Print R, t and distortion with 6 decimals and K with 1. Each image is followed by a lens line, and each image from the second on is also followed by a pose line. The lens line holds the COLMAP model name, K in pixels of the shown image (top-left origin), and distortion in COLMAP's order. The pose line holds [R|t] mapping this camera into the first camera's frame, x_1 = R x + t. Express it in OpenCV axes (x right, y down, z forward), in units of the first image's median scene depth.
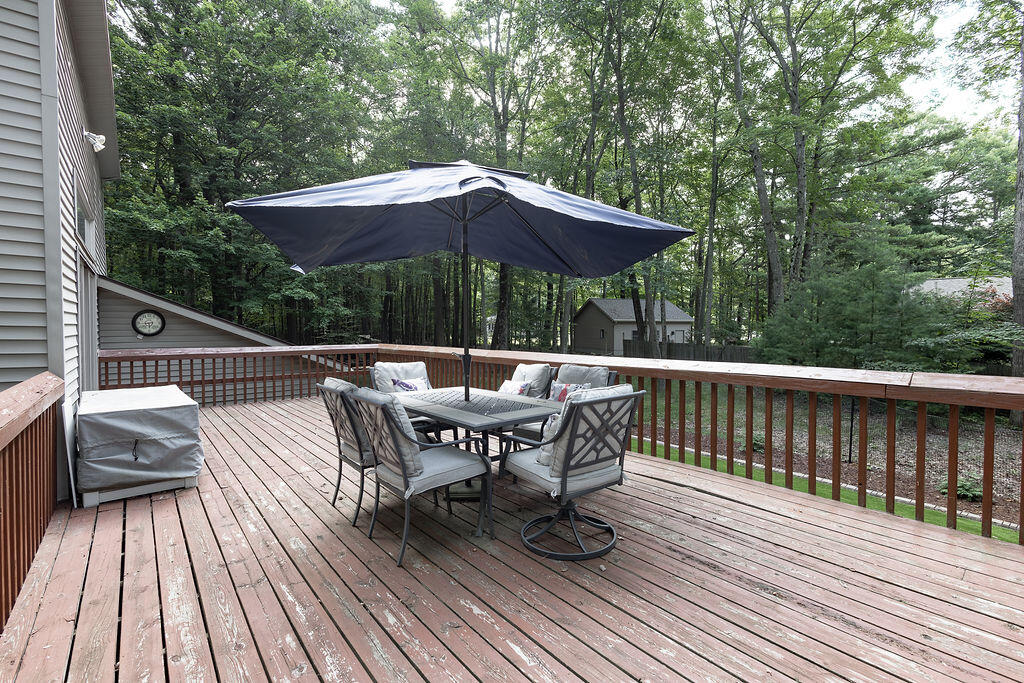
lens RADIAL K [[475.3, 0, 512.0], [0, 475.3, 341.5], [0, 0, 1]] dist [0.001613, 0.000150]
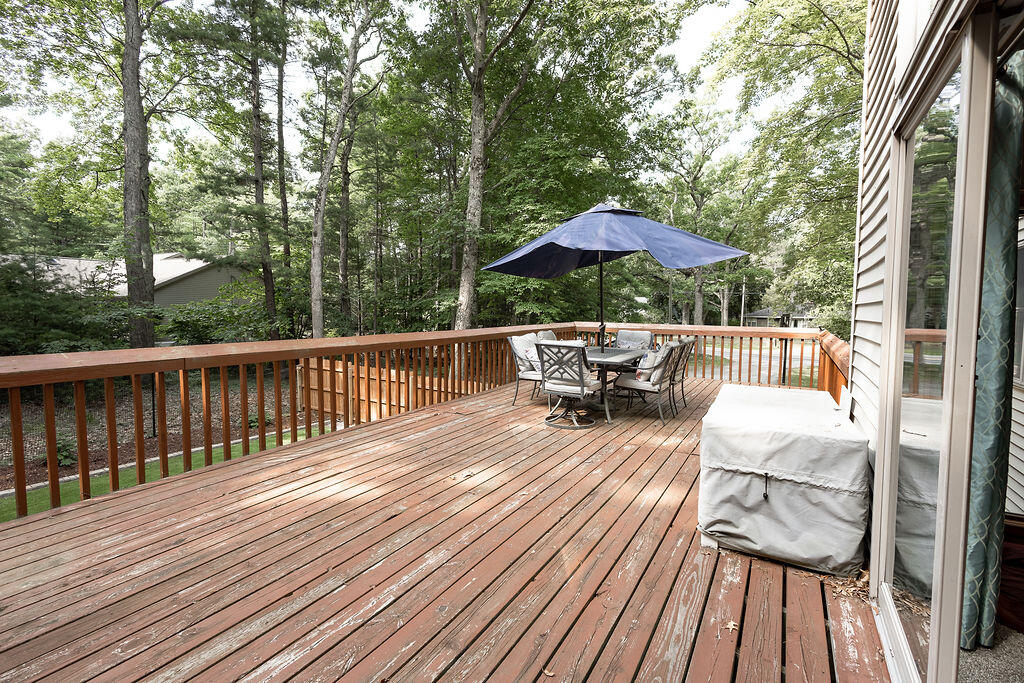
lens RADIAL K [[475.3, 0, 512.0], [0, 475.3, 341.5], [0, 0, 1]] dist [0.001613, 0.000150]
pose [[0.358578, 0.076141, -0.930389, 1.186983], [-0.050165, 0.996800, 0.062242, -0.007903], [0.932151, 0.024355, 0.361251, 0.057547]]
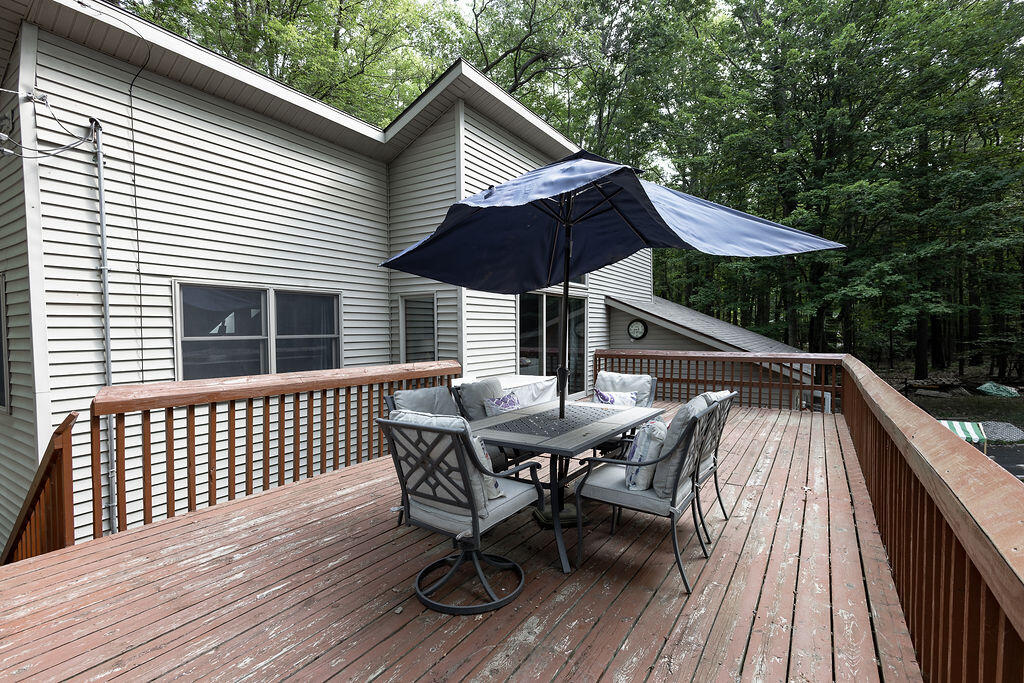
lens RADIAL K [[475.3, 0, 512.0], [0, 475.3, 341.5], [0, 0, 1]] dist [0.001613, 0.000150]
pose [[0.294266, 0.020390, -0.955506, 0.642078], [-0.022893, 0.999636, 0.014282, -0.029836], [0.955449, 0.017672, 0.294626, 0.540515]]
